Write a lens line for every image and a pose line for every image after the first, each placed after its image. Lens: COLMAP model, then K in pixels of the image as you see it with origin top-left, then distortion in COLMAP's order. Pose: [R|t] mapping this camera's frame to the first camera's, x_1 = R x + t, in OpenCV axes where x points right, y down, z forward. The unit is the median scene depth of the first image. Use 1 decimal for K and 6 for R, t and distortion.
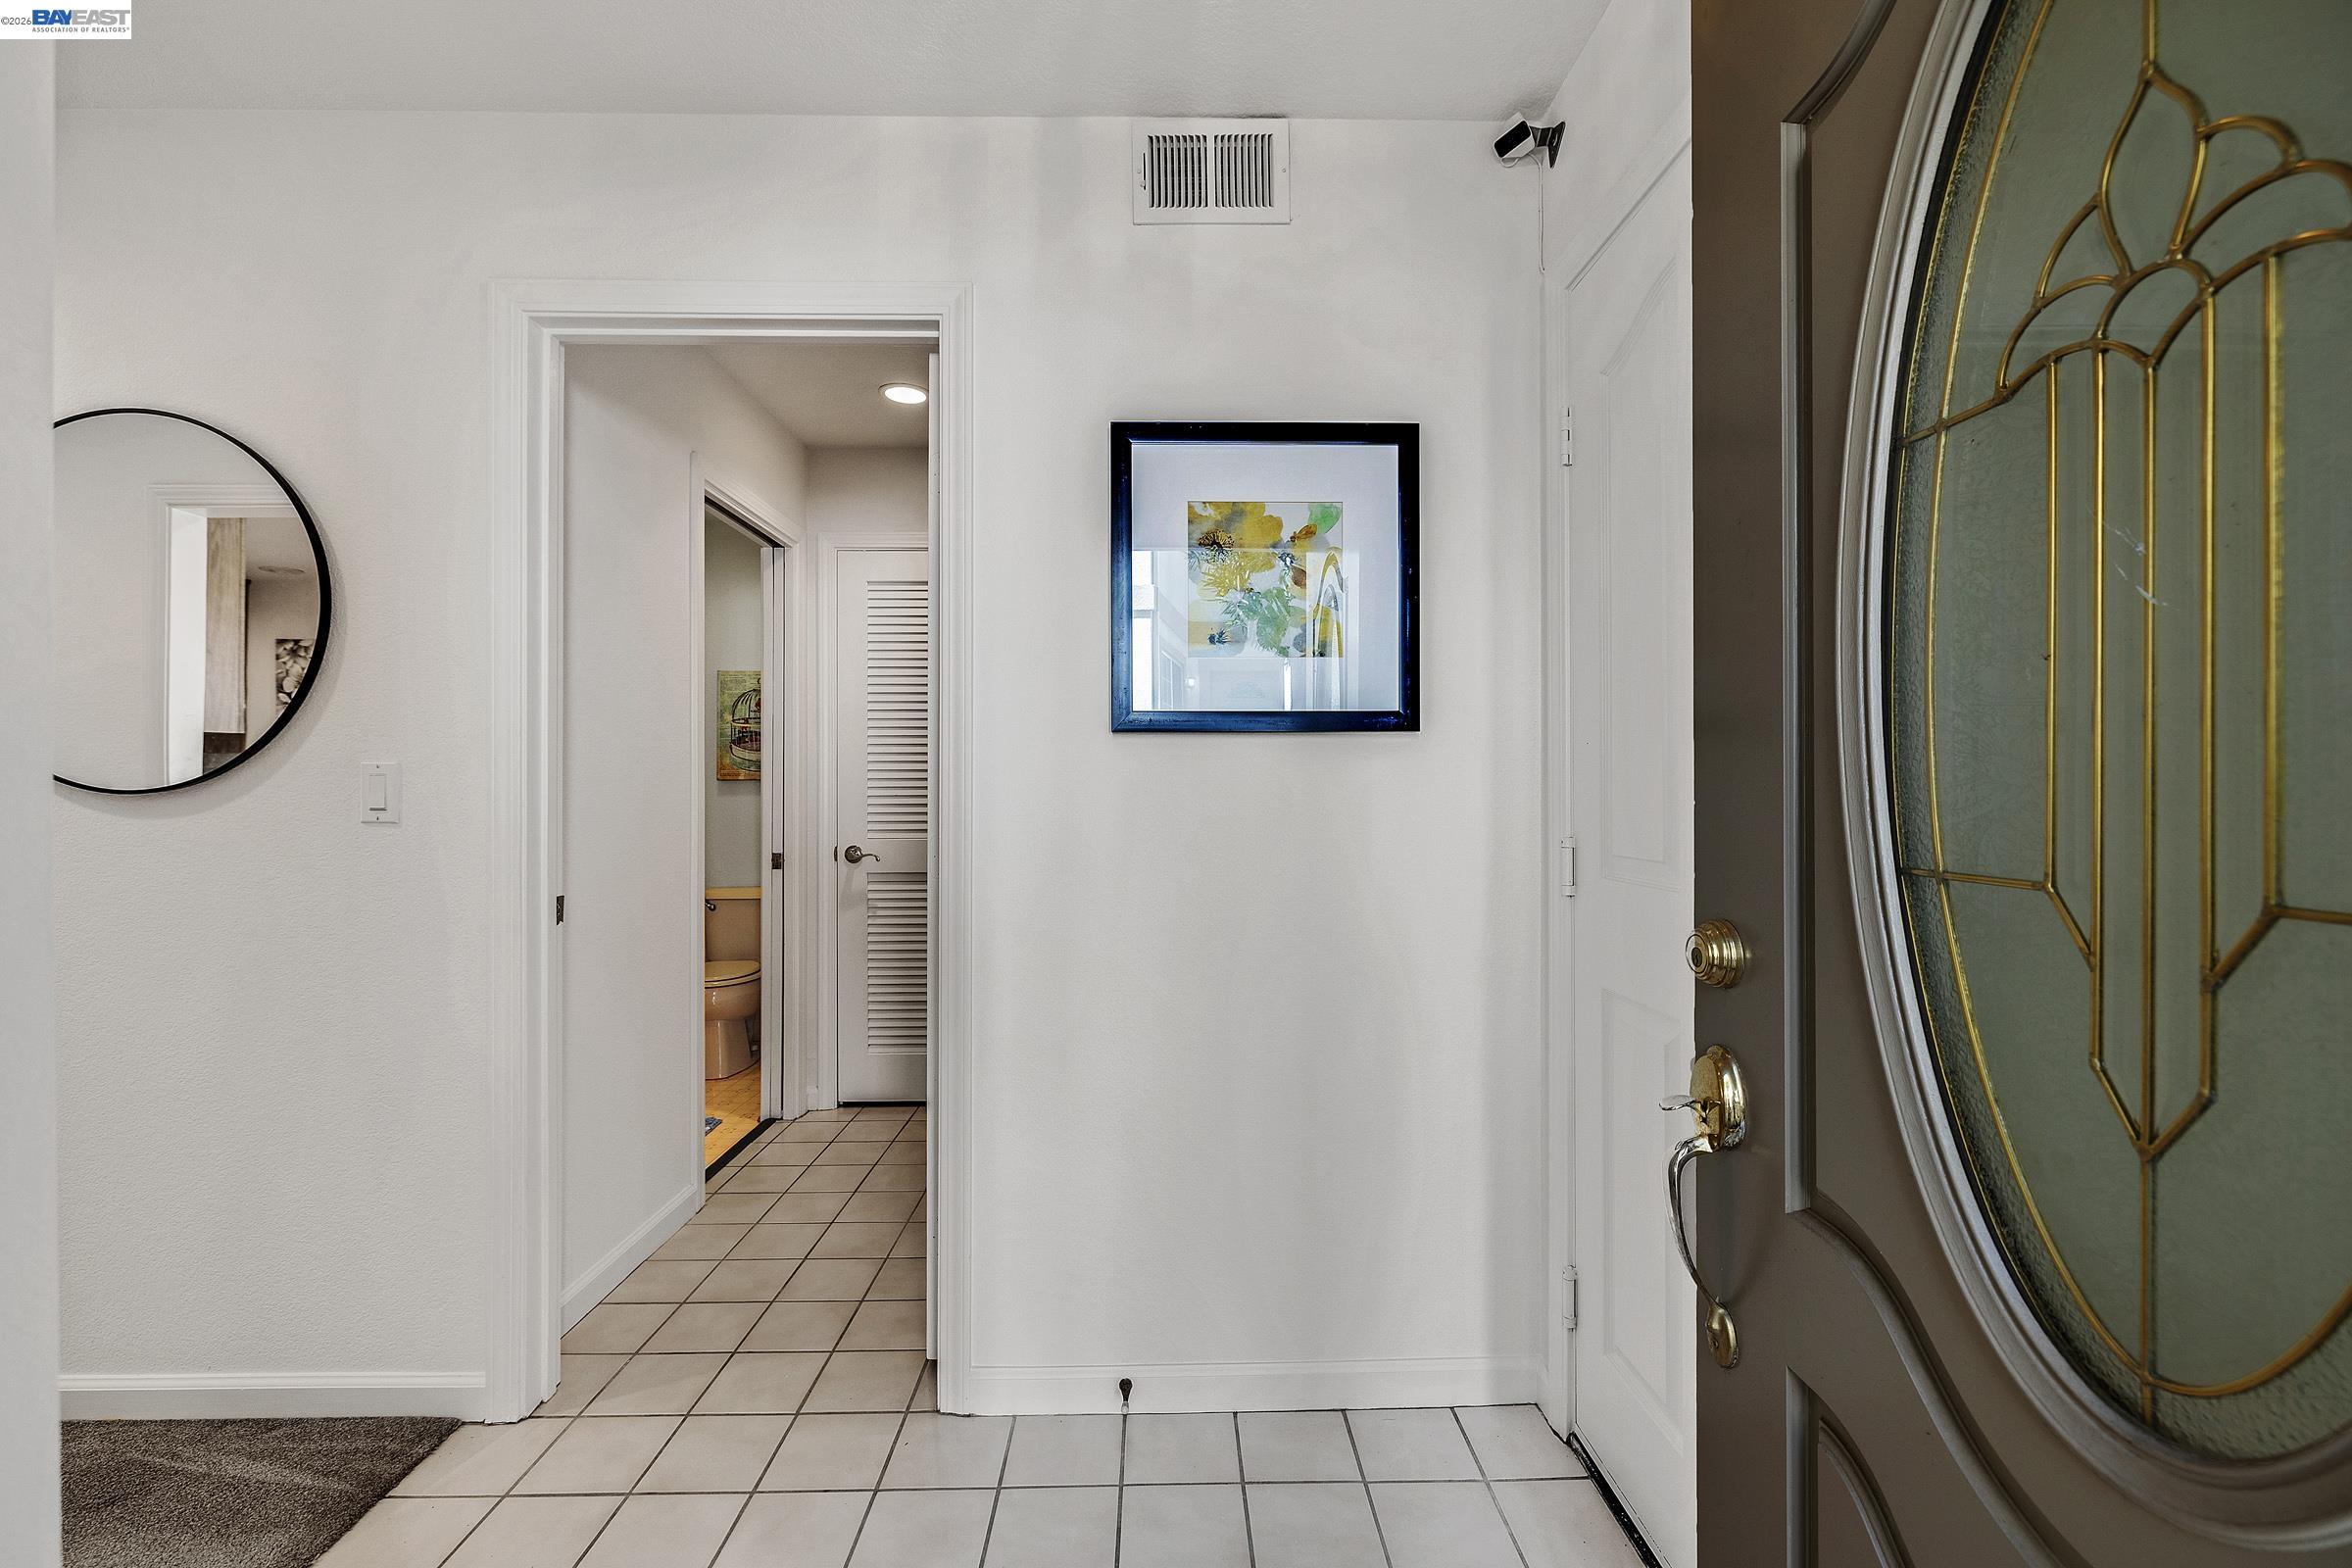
lens RADIAL K [[967.6, 0, 1167.1], [0, 967.6, 775.7], [0, 0, 1]] dist [0.004142, 0.000226]
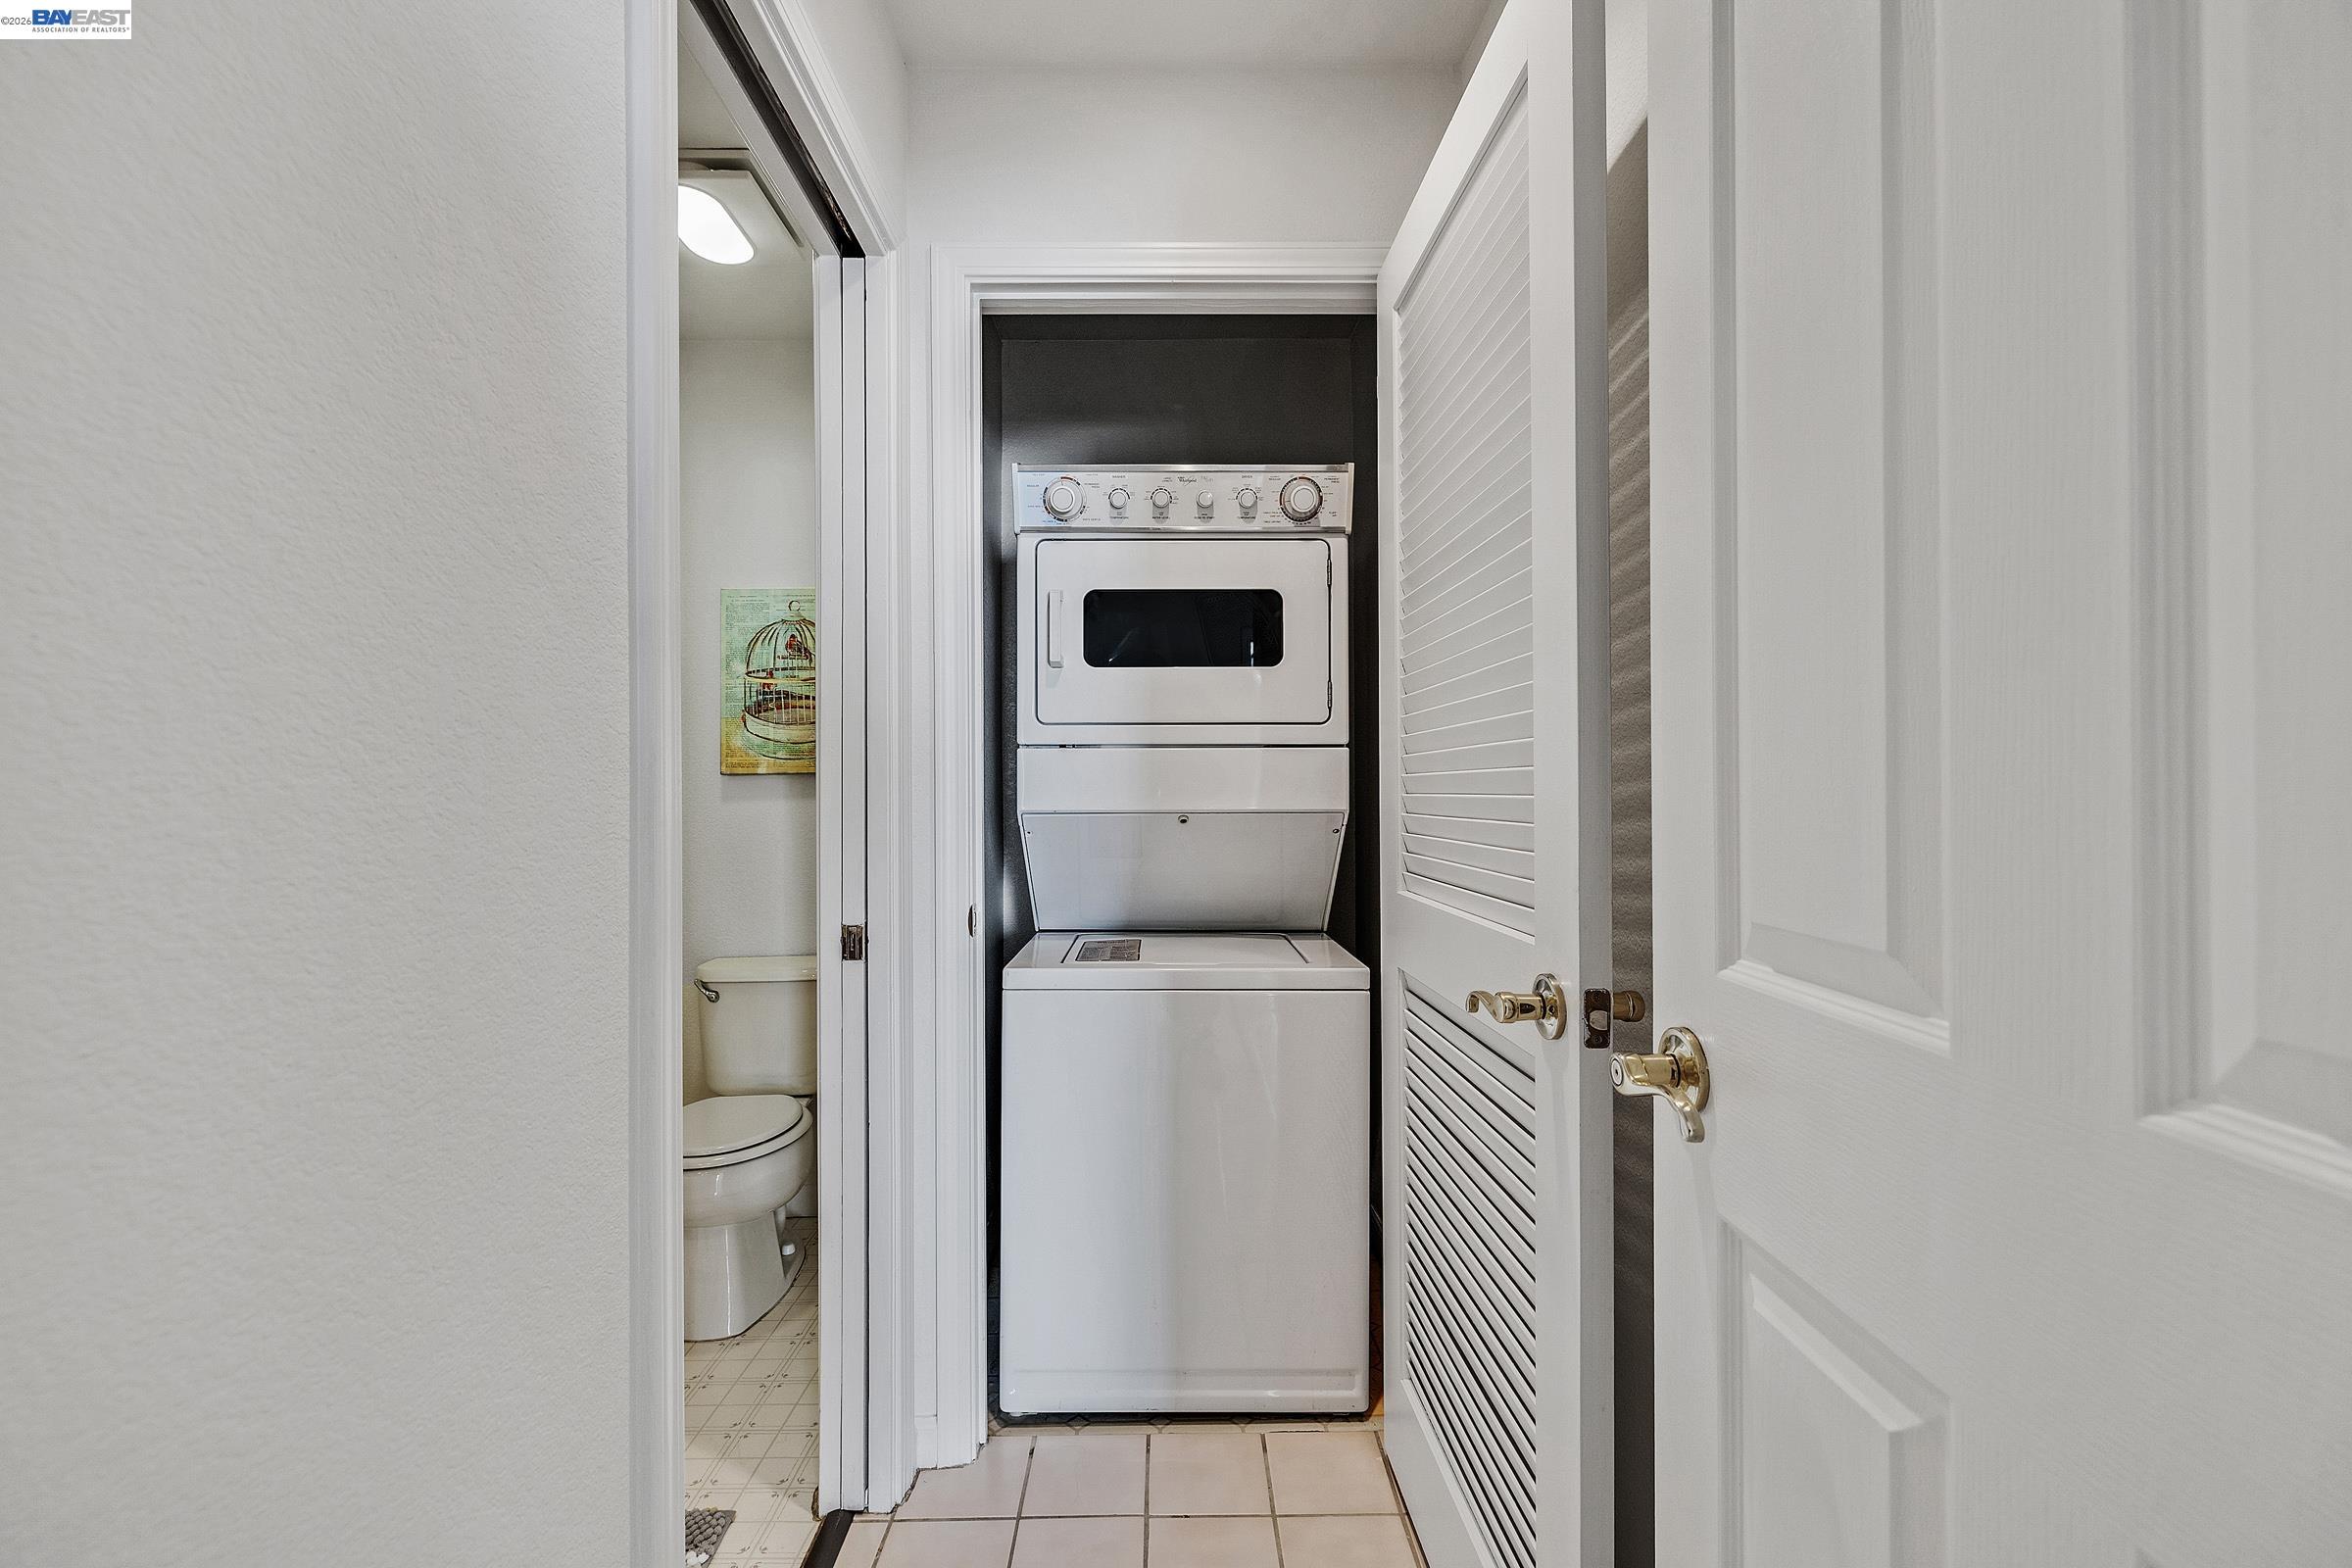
lens RADIAL K [[967.6, 0, 1171.3], [0, 967.6, 791.0], [0, 0, 1]] dist [0.004142, 0.000226]
pose [[0.999999, -0.000804, -0.000680, -0.189580], [0.000812, 0.999939, 0.011030, 0.008539], [0.000671, -0.011031, 0.999939, 0.409382]]
